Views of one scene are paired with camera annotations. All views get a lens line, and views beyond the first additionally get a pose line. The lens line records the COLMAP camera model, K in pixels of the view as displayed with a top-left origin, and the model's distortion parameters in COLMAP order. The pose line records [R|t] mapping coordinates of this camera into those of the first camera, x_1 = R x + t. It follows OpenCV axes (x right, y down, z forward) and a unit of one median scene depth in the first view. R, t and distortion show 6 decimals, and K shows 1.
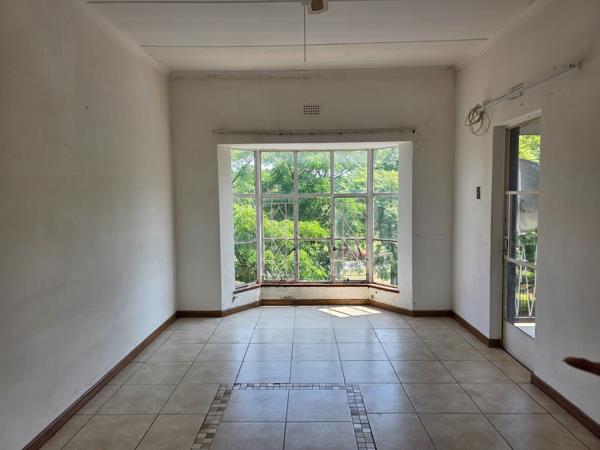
lens RADIAL K [[407.8, 0, 299.5], [0, 407.8, 225.6], [0, 0, 1]] dist [0.070200, -0.055583]
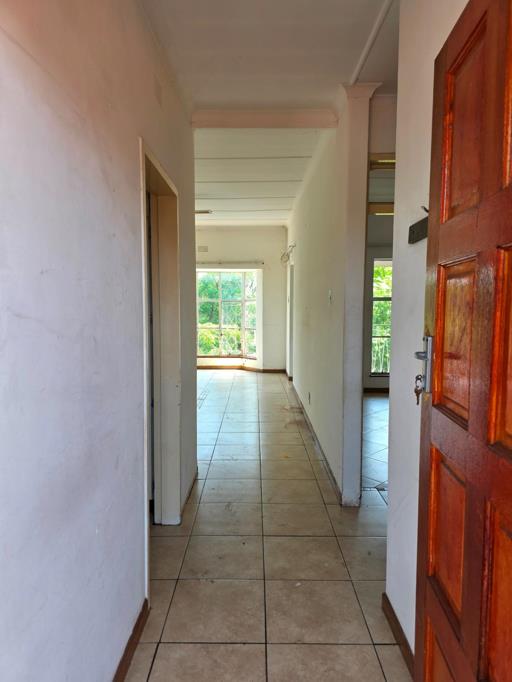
lens RADIAL K [[463.6, 0, 254.0], [0, 463.6, 340.8], [0, 0, 1]] dist [0.070200, -0.055583]
pose [[0.999871, 0.013808, 0.008253, 0.227916], [-0.013840, 0.999897, 0.003801, 0.084413], [-0.008200, -0.003914, 0.999959, -0.920467]]
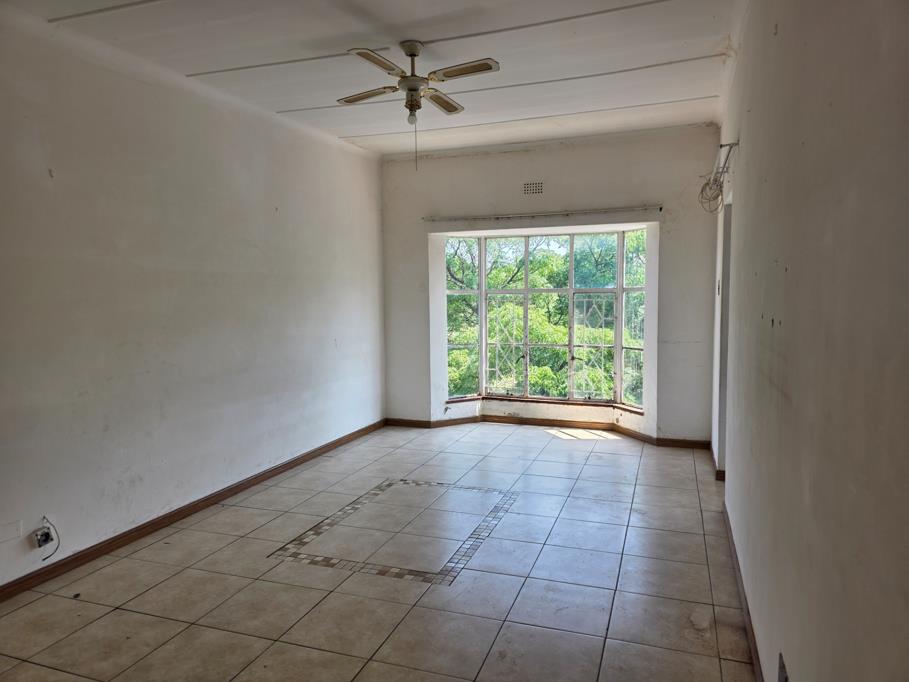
lens RADIAL K [[617.8, 0, 459.6], [0, 617.8, 346.7], [0, 0, 1]] dist [0.070200, -0.055583]
pose [[0.947797, 0.030649, -0.317399, 0.298318], [-0.026081, 0.999486, 0.018633, 0.021006], [0.317807, -0.009382, 0.948109, -0.252005]]
